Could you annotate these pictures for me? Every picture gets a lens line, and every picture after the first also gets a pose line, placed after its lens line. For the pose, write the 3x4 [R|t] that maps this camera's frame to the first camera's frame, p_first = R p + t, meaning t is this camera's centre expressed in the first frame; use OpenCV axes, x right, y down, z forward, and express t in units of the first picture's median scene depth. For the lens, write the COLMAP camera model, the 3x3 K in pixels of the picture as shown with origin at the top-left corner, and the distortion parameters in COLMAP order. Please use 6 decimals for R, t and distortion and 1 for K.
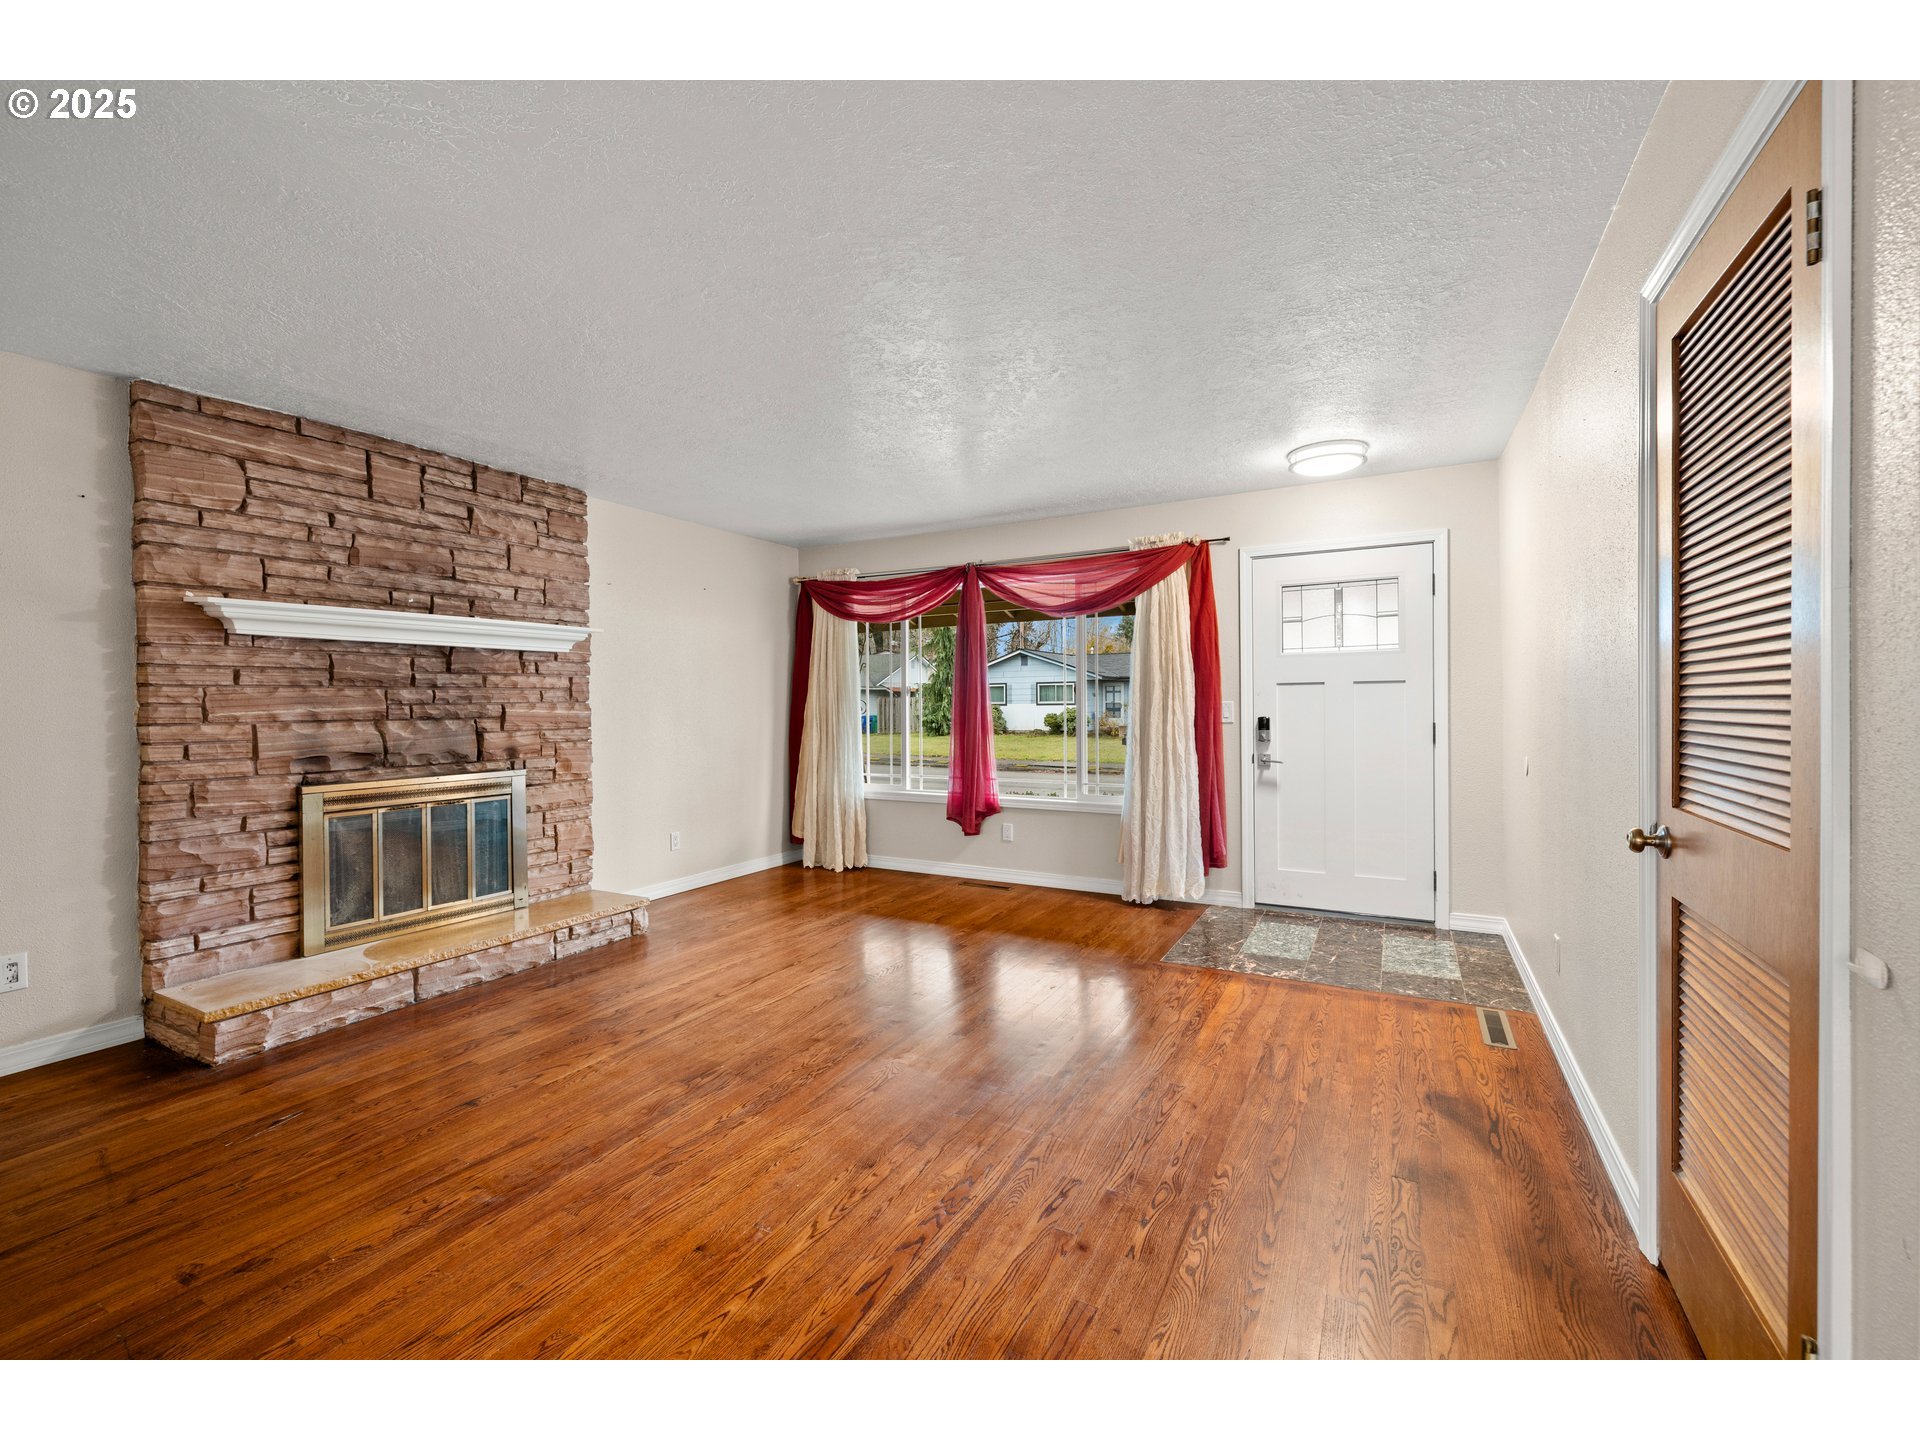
lens RADIAL K [[800.0, 0, 960.0], [0, 800.0, 720.0], [0, 0, 1]] dist [-0.002149, 0.000082]
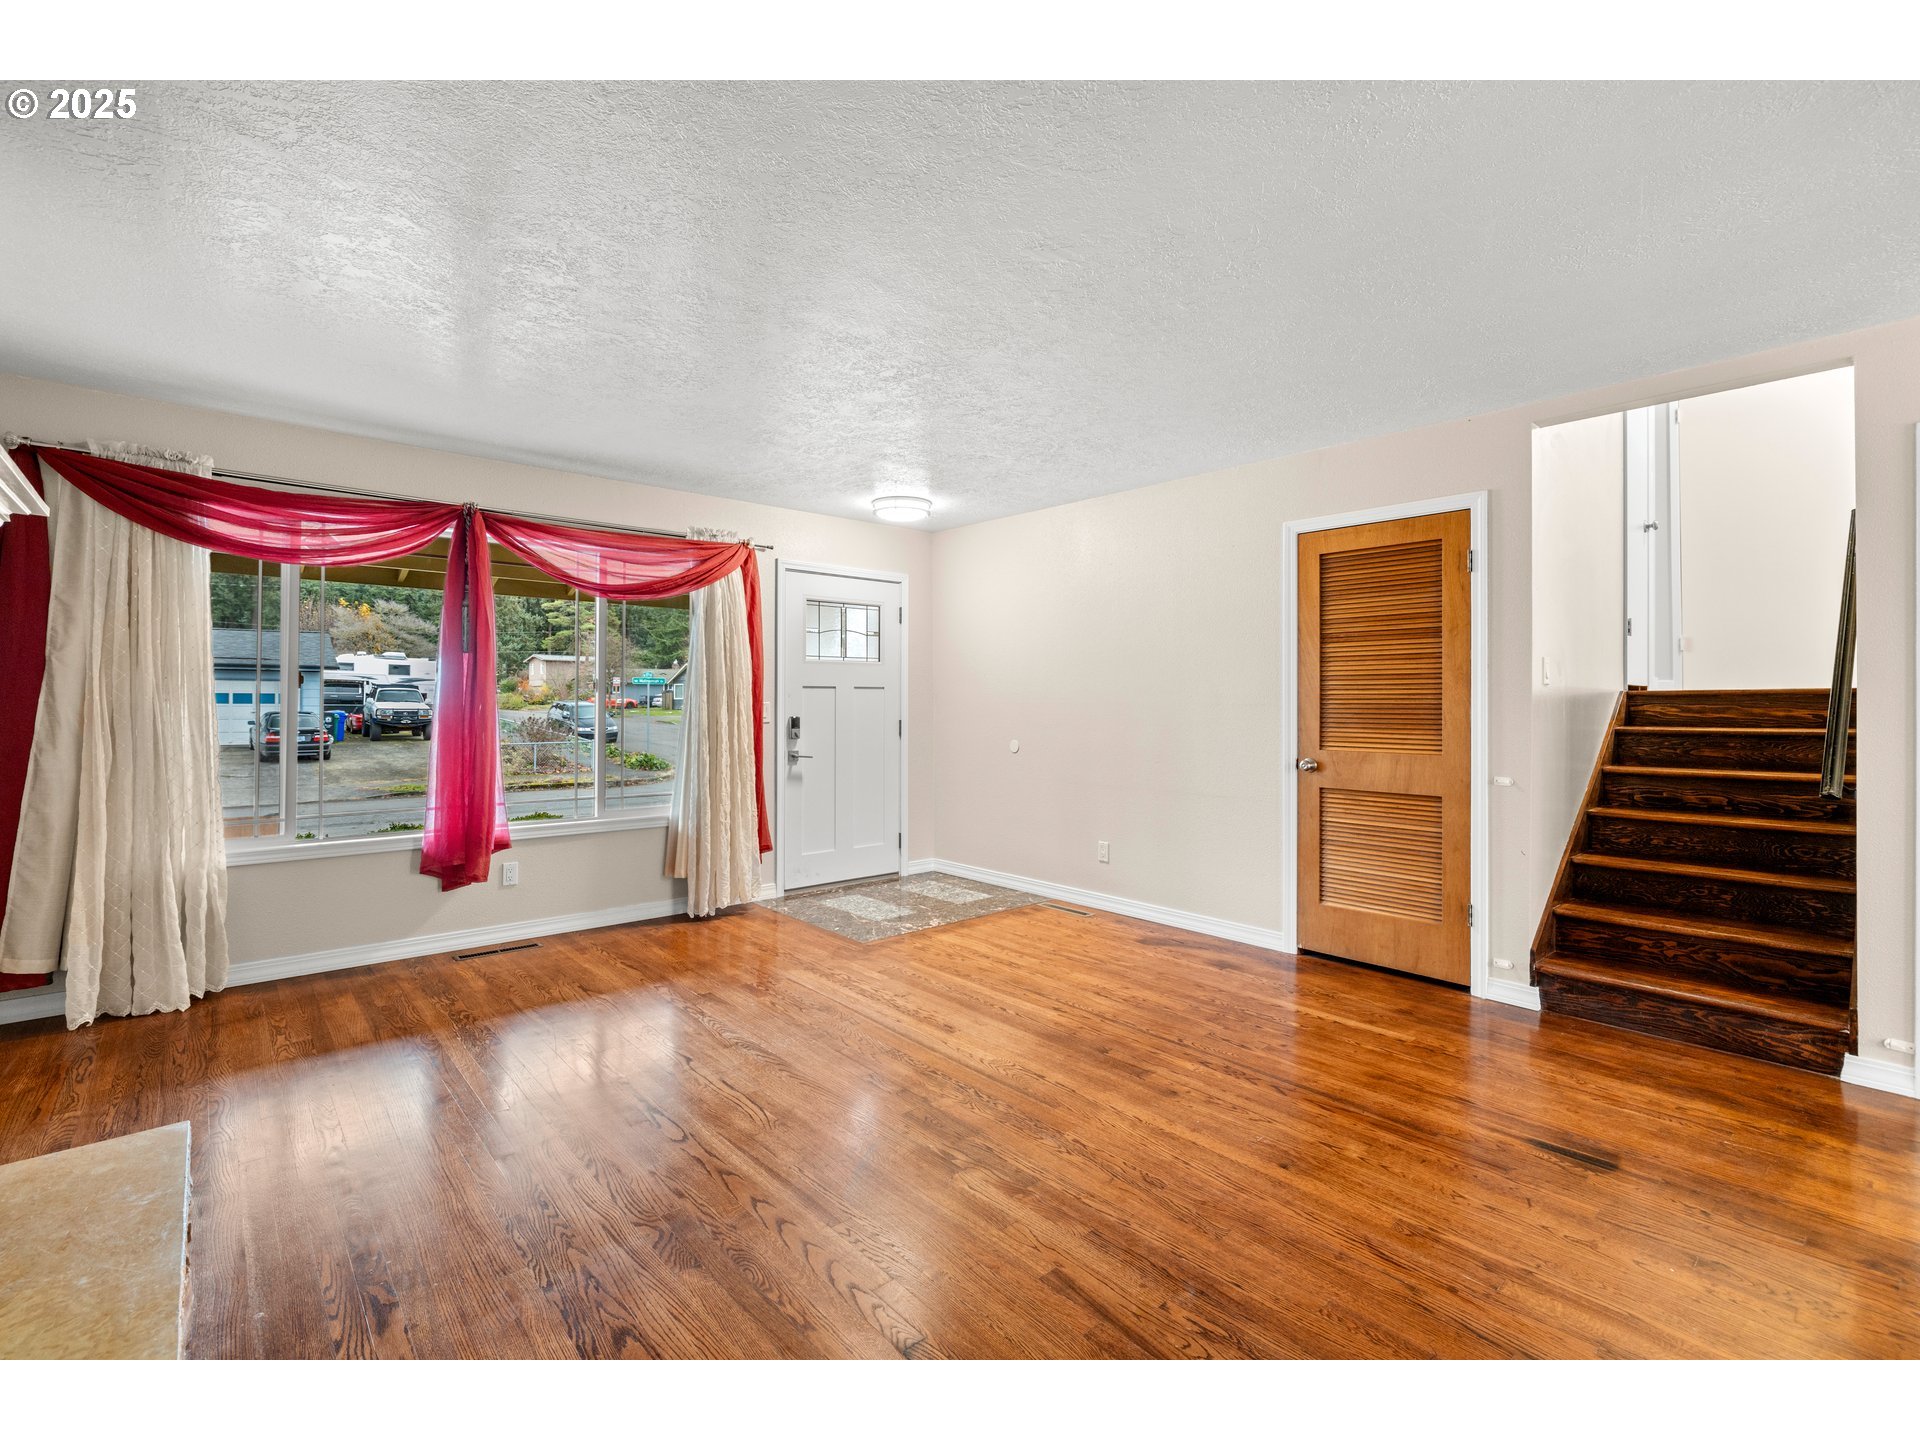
lens RADIAL K [[860.4, 0, 953.5], [0, 860.4, 700.7], [0, 0, 1]] dist [-0.007175, 0.000548]
pose [[0.342878, 0.012894, 0.939291, -0.815056], [0.012758, 0.999750, -0.018381, -0.001616], [-0.939293, 0.018286, 0.342628, 0.491956]]
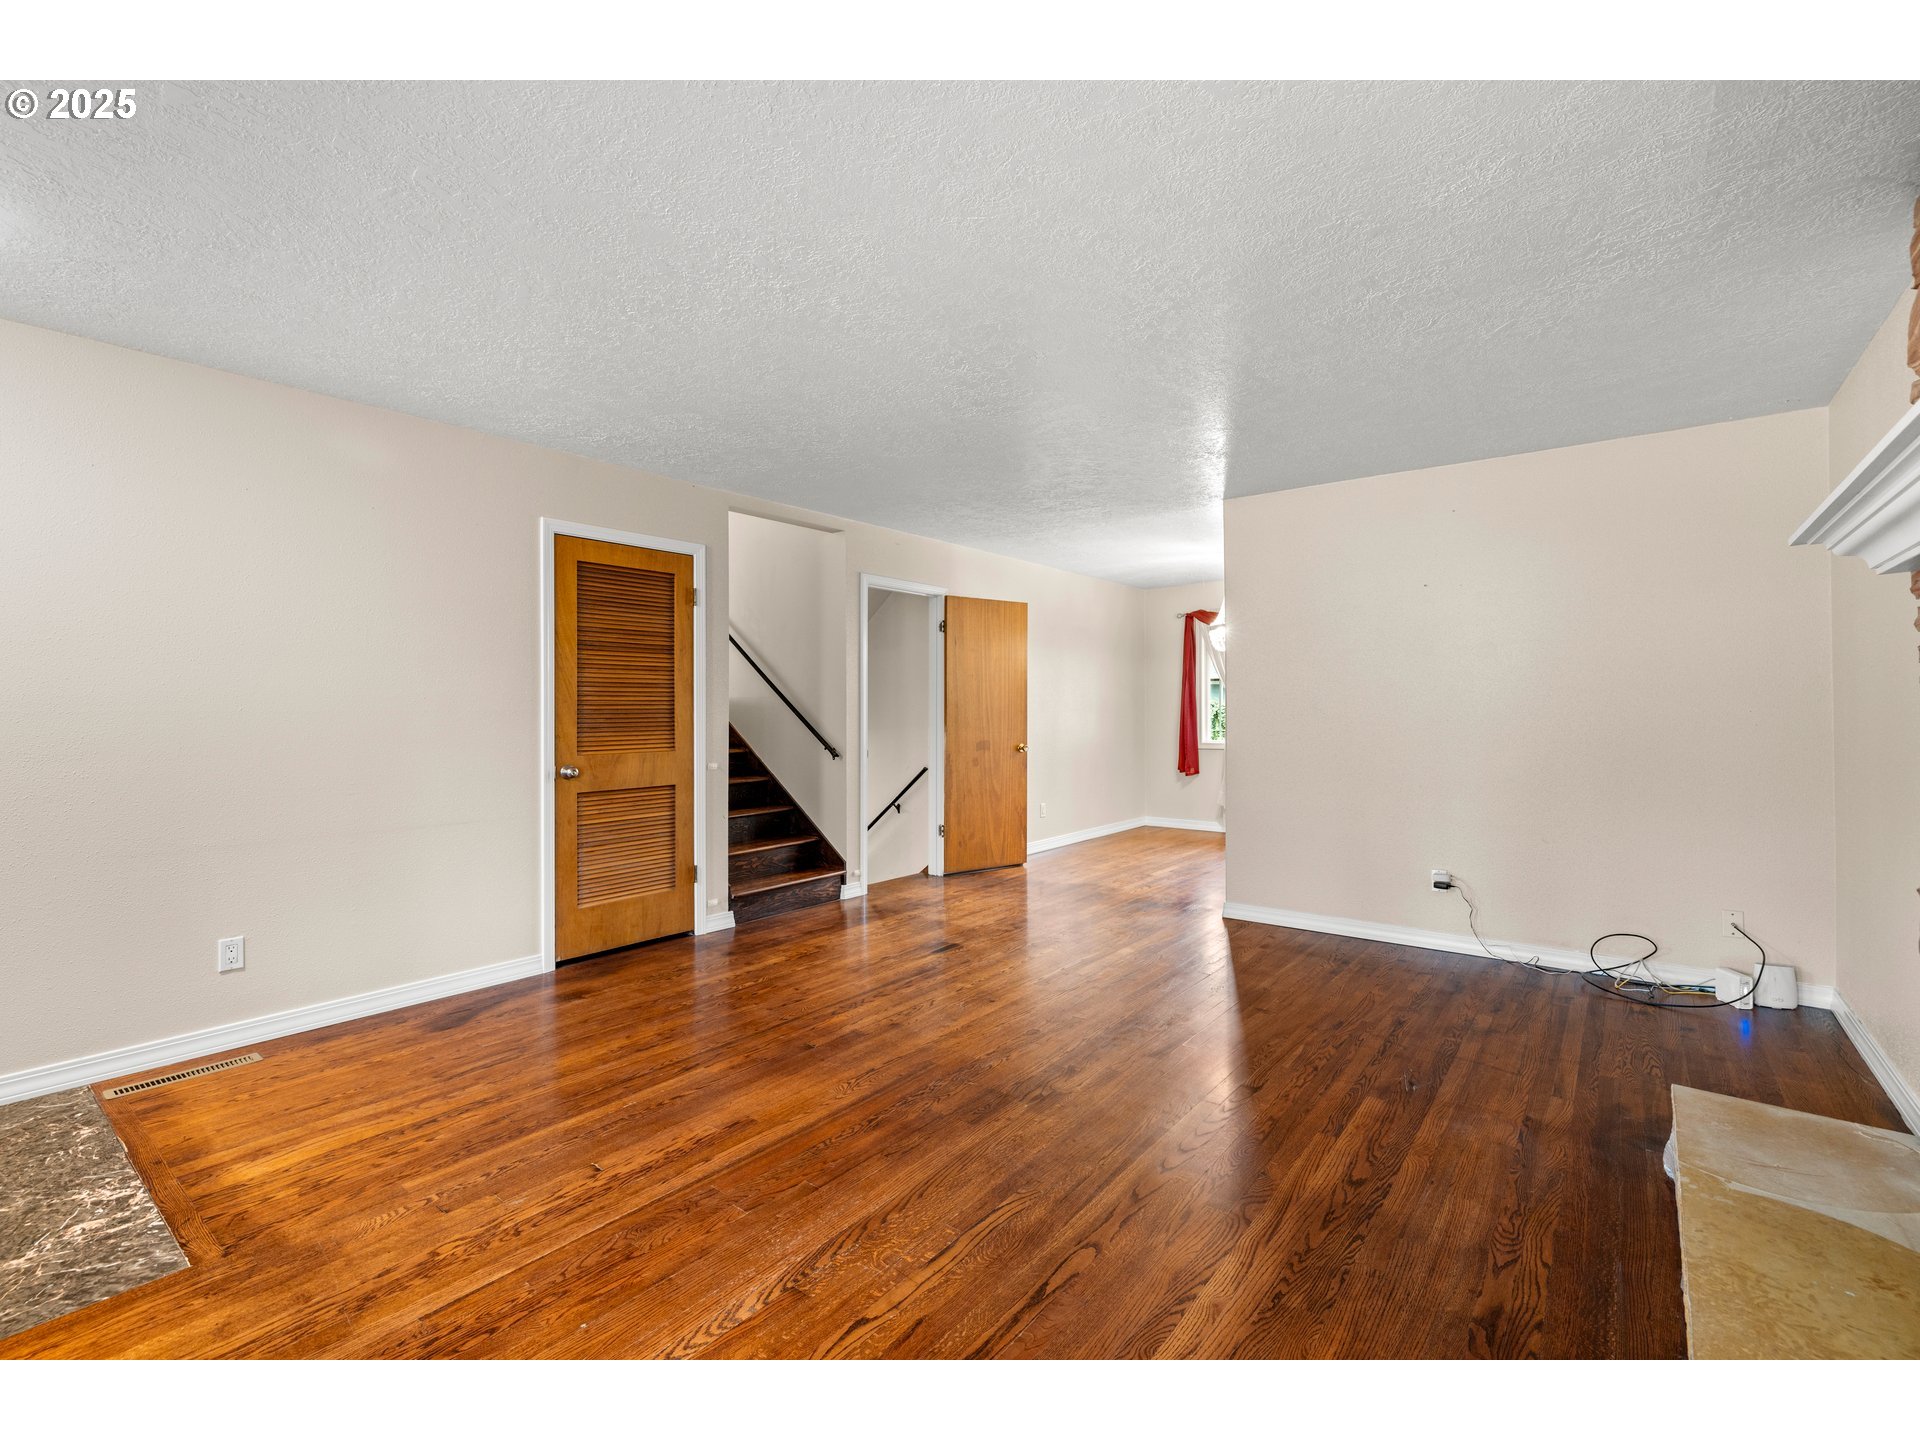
lens RADIAL K [[860.4, 0, 953.5], [0, 860.4, 700.7], [0, 0, 1]] dist [-0.007175, 0.000548]
pose [[-0.985056, 0.015025, 0.171576, -0.285325], [0.017314, 0.999780, 0.011856, -0.027998], [-0.171360, 0.014650, -0.985099, 1.438547]]
